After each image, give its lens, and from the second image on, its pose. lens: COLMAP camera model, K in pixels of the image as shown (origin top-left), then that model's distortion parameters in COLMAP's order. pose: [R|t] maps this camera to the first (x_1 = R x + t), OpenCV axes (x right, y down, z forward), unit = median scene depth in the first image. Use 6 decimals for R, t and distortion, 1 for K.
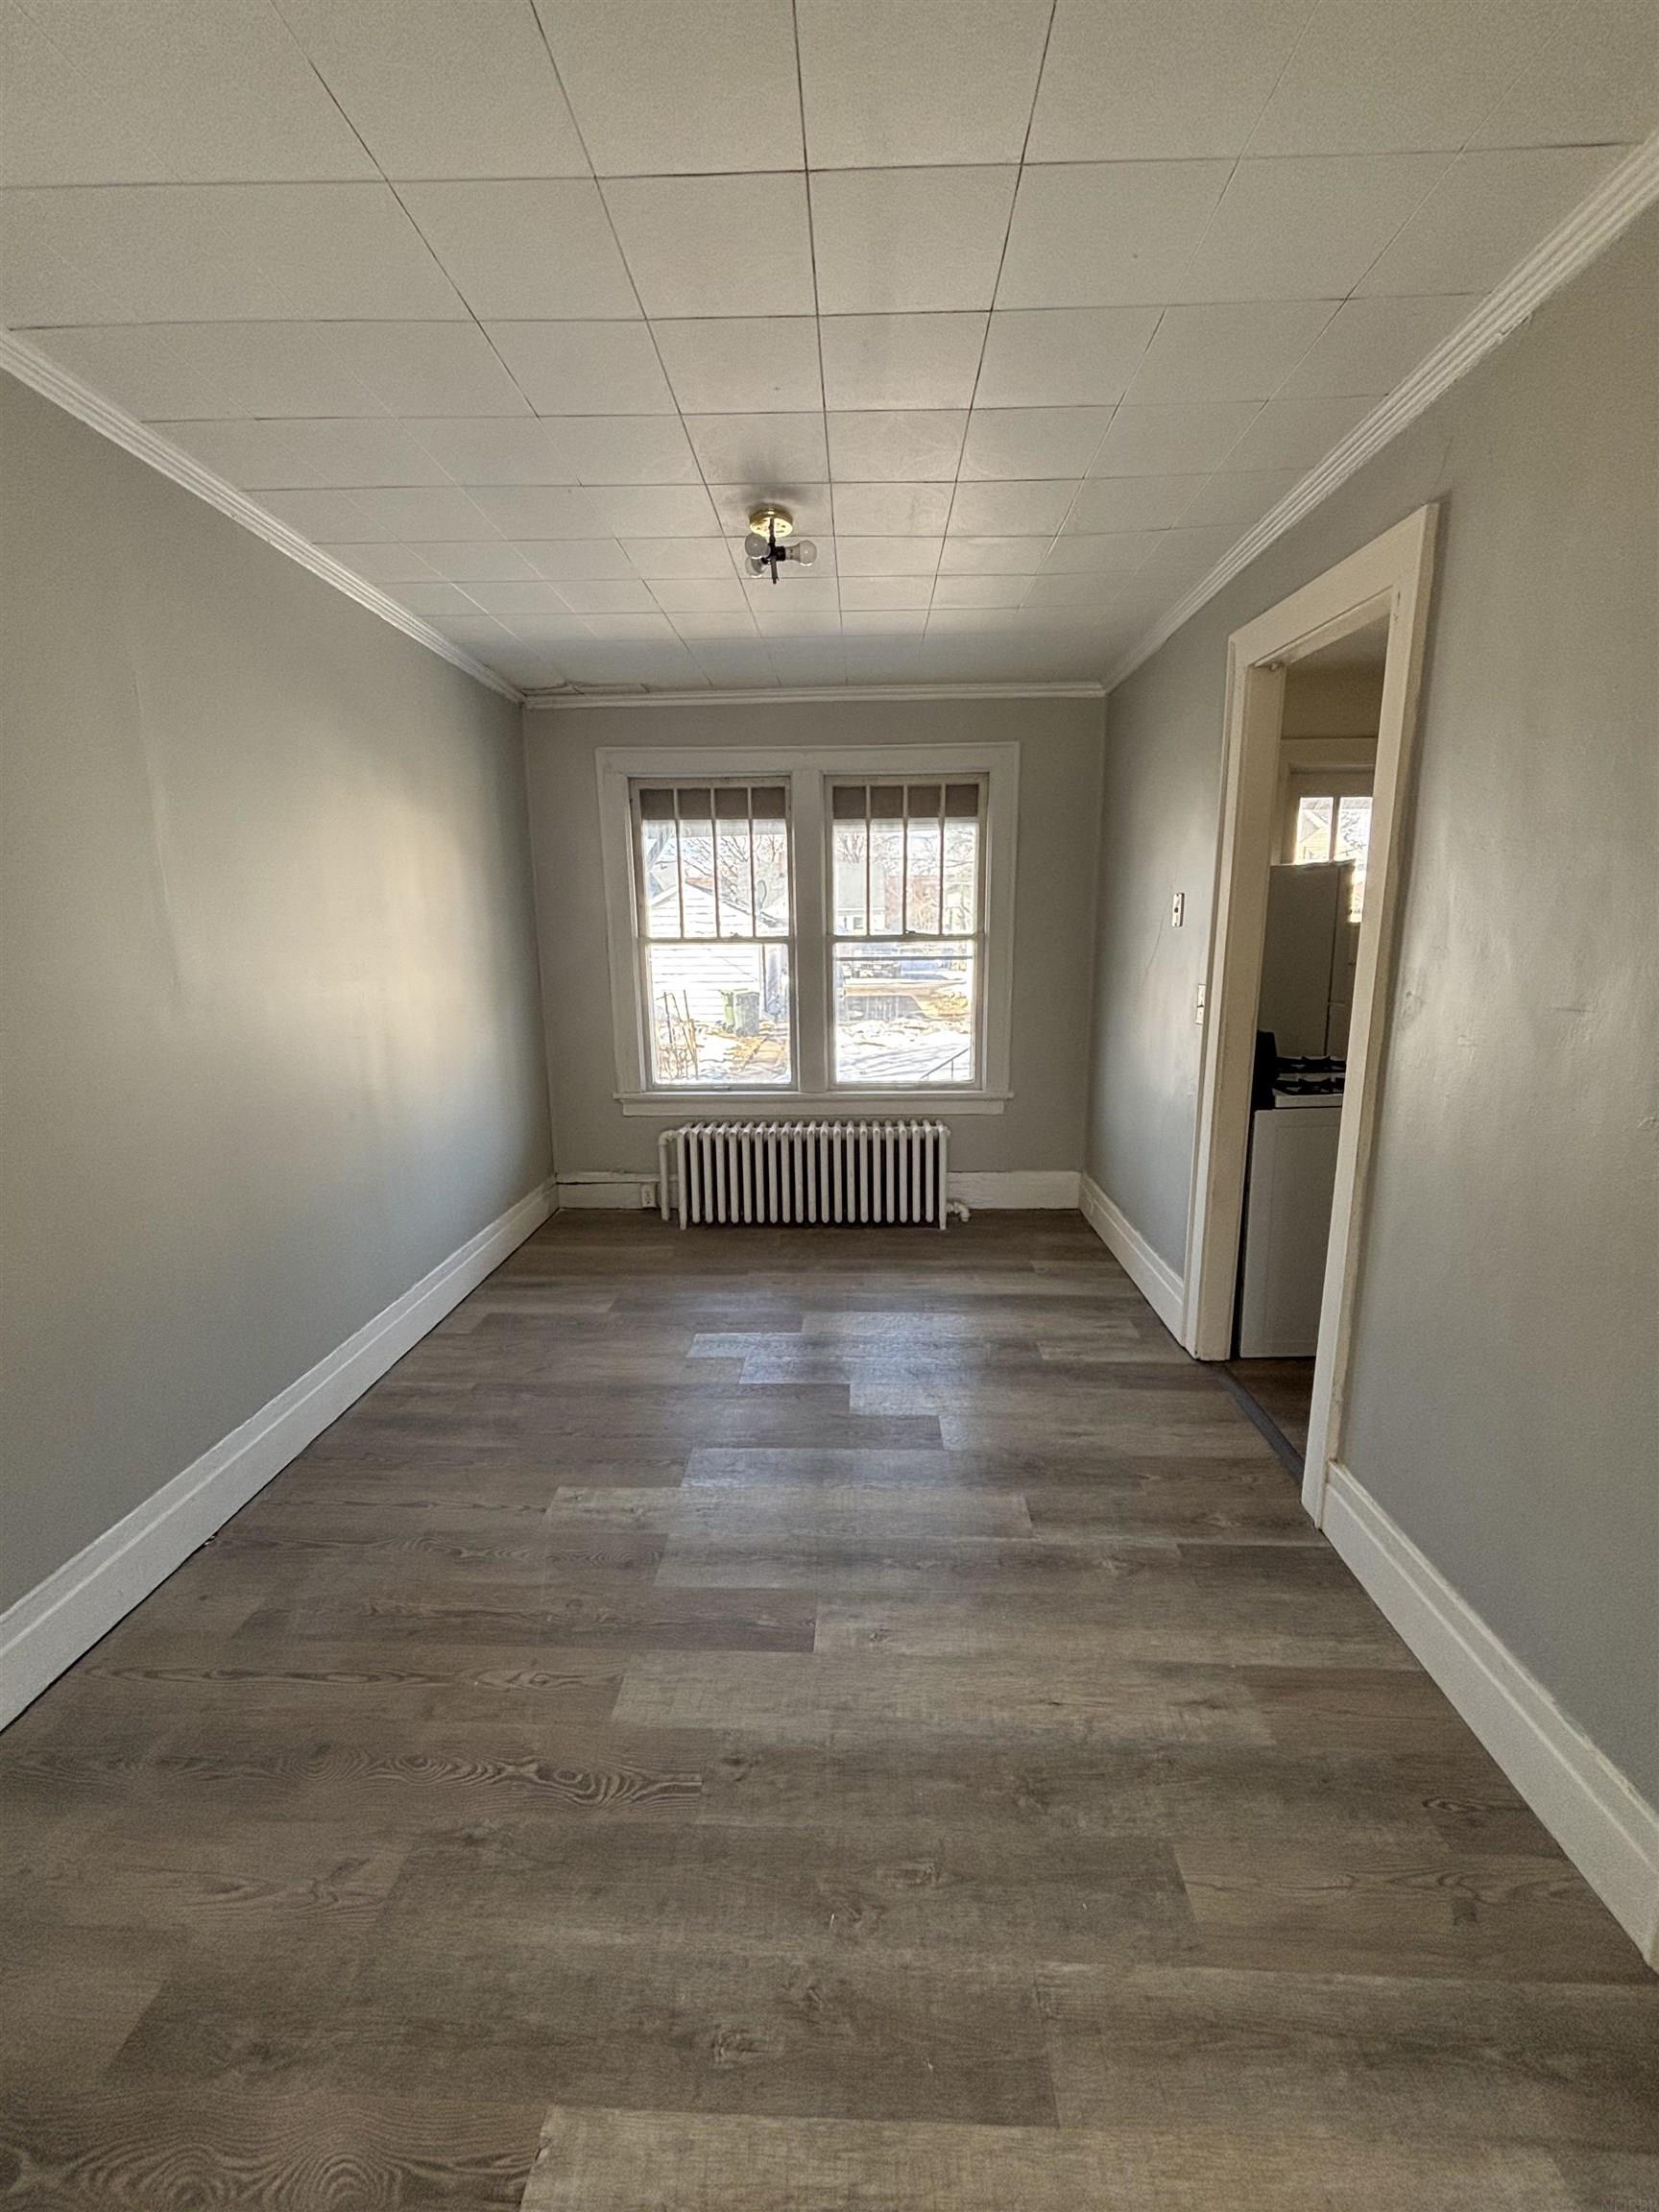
lens RADIAL K [[886.9, 0, 829.5], [0, 886.9, 1106.0], [0, 0, 1]] dist [0.002485, 0.000130]
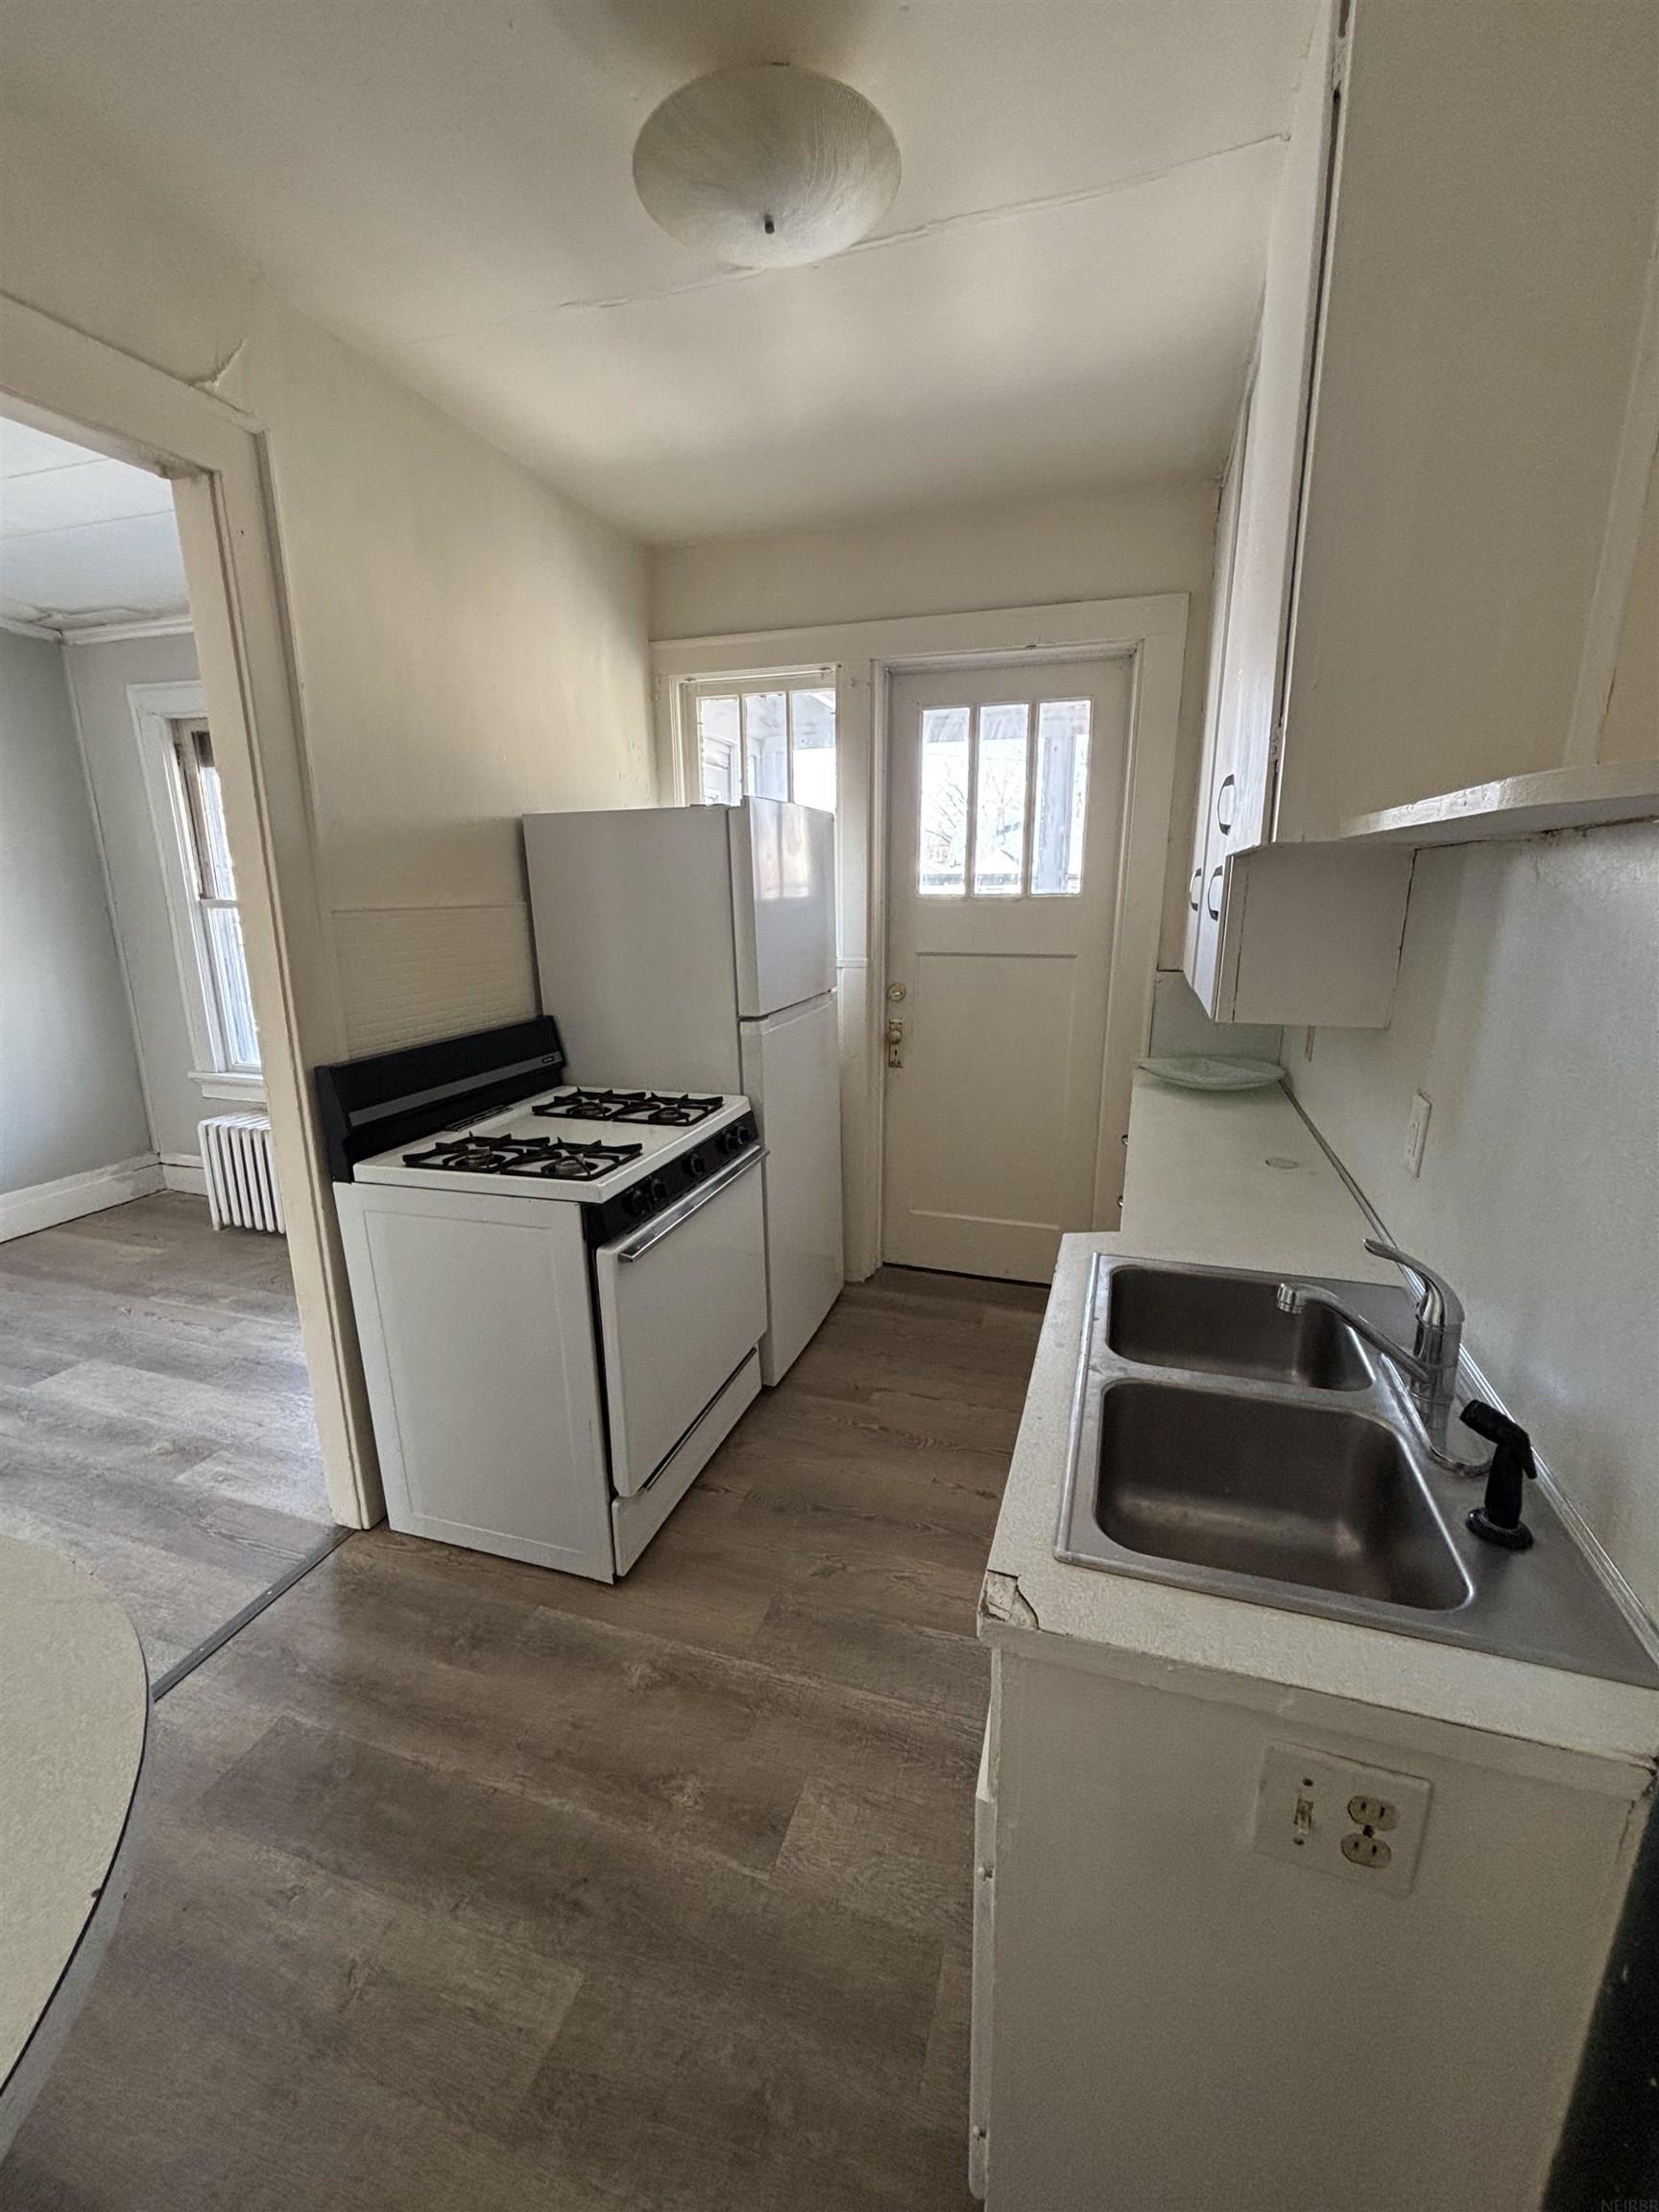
lens RADIAL K [[896.3, 0, 829.5], [0, 896.3, 1106.0], [0, 0, 1]] dist [0.001220, 0.000070]
pose [[0.961535, 0.073971, -0.264535, 0.696623], [-0.062148, 0.996669, 0.052799, -0.076563], [0.267560, -0.034328, 0.962930, 0.312945]]
